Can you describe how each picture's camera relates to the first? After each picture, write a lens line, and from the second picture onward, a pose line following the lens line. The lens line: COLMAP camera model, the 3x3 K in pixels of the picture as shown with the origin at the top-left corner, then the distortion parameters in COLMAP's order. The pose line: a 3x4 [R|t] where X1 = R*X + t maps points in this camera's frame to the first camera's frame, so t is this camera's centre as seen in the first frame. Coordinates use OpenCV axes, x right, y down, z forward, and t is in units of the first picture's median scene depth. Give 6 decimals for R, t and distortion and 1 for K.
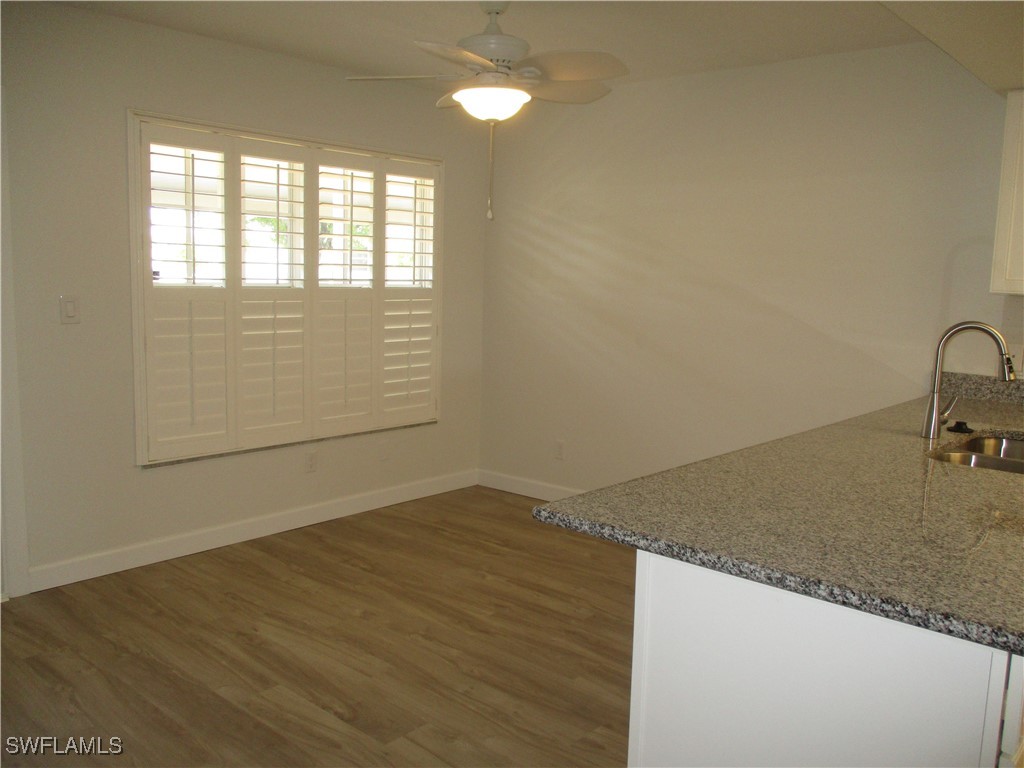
lens RADIAL K [[839.1, 0, 489.2], [0, 839.1, 381.1], [0, 0, 1]] dist [-0.017111, -0.002702]
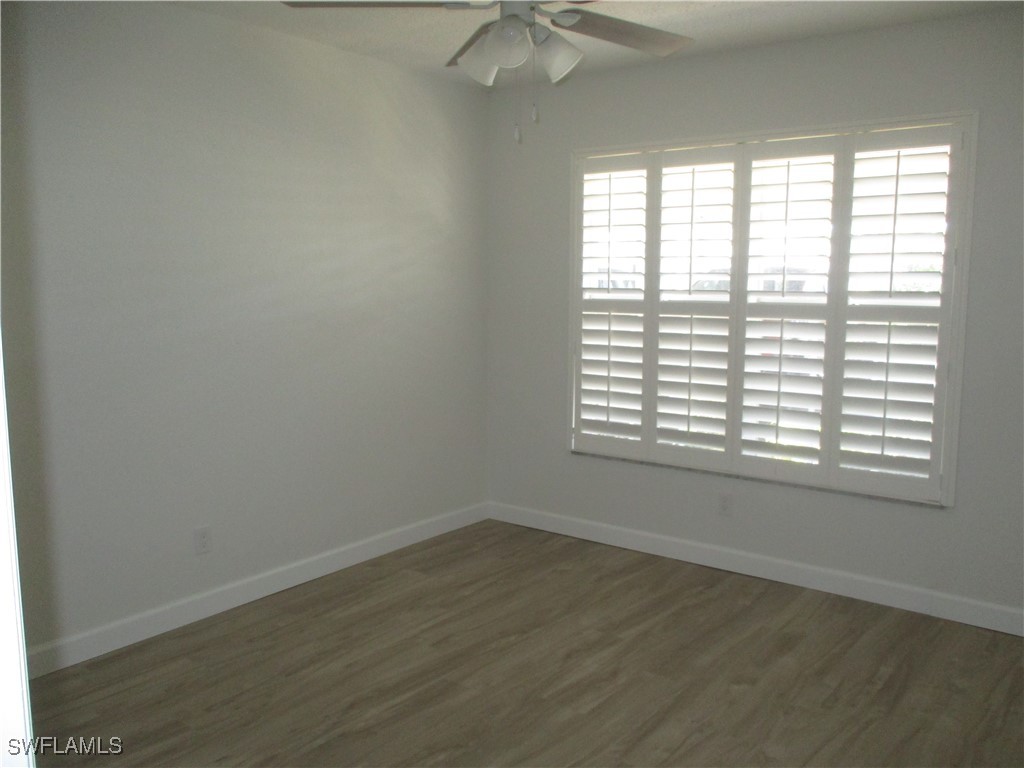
lens RADIAL K [[863.3, 0, 517.6], [0, 863.3, 377.5], [0, 0, 1]] dist [-0.013920, 0.004863]
pose [[0.107369, 0.090774, -0.990067, 0.779075], [-0.131643, 0.988353, 0.076341, -0.083689], [0.985465, 0.122139, 0.118068, 0.793192]]
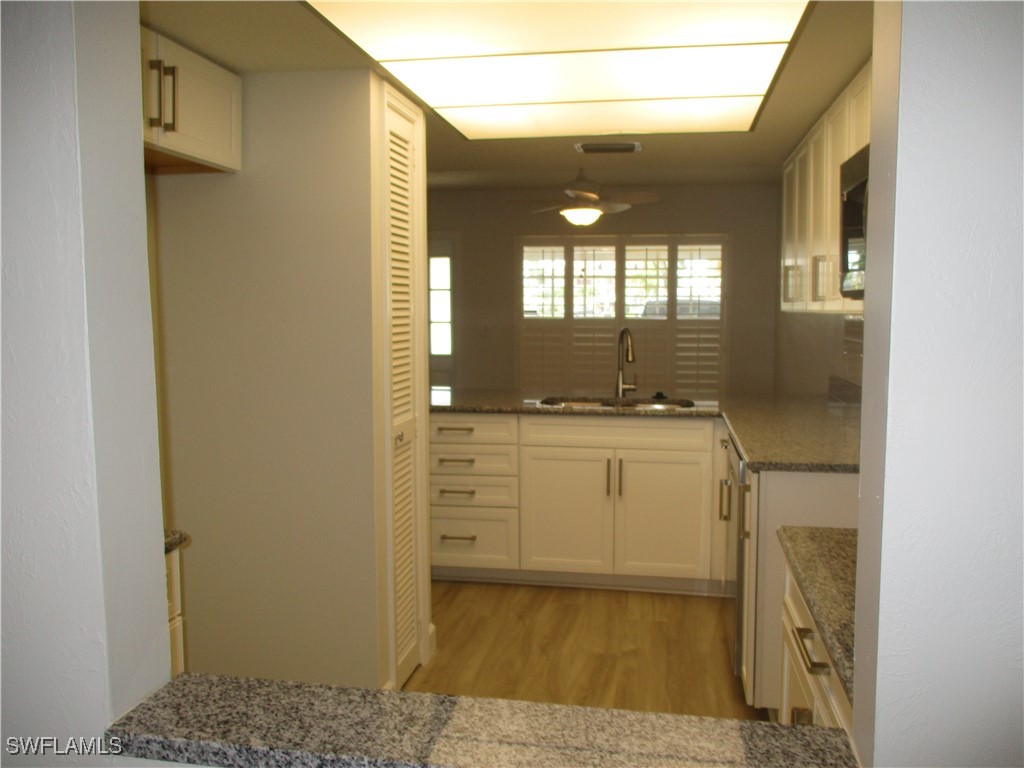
lens RADIAL K [[827.0, 0, 512.0], [0, 827.0, 384.0], [0, 0, 1]] dist [-0.026994, -0.001130]
pose [[0.543094, 0.045541, -0.838436, 1.243608], [-0.101432, 0.994774, -0.011669, 0.068480], [0.833523, 0.091382, 0.544875, -0.073596]]
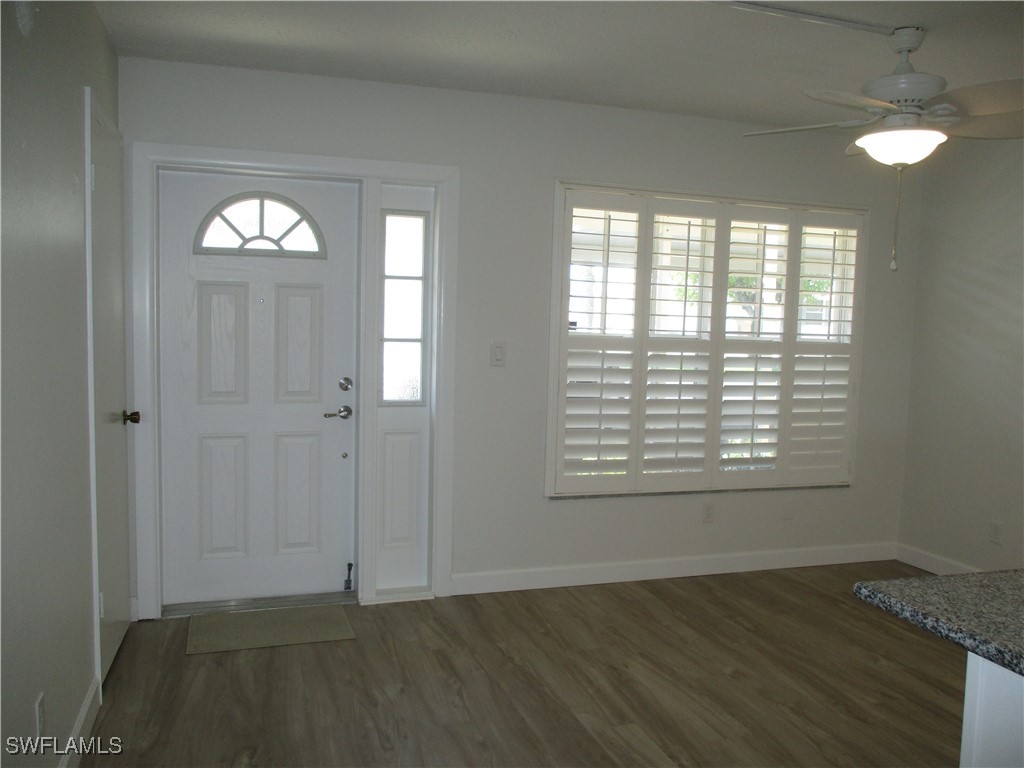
lens RADIAL K [[827.0, 0, 512.0], [0, 827.0, 384.0], [0, 0, 1]] dist [-0.026994, -0.001130]
pose [[0.875155, 0.046499, -0.481602, 0.063678], [-0.074634, 0.996432, -0.039416, -0.000547], [0.478051, 0.070439, 0.875503, 0.012220]]
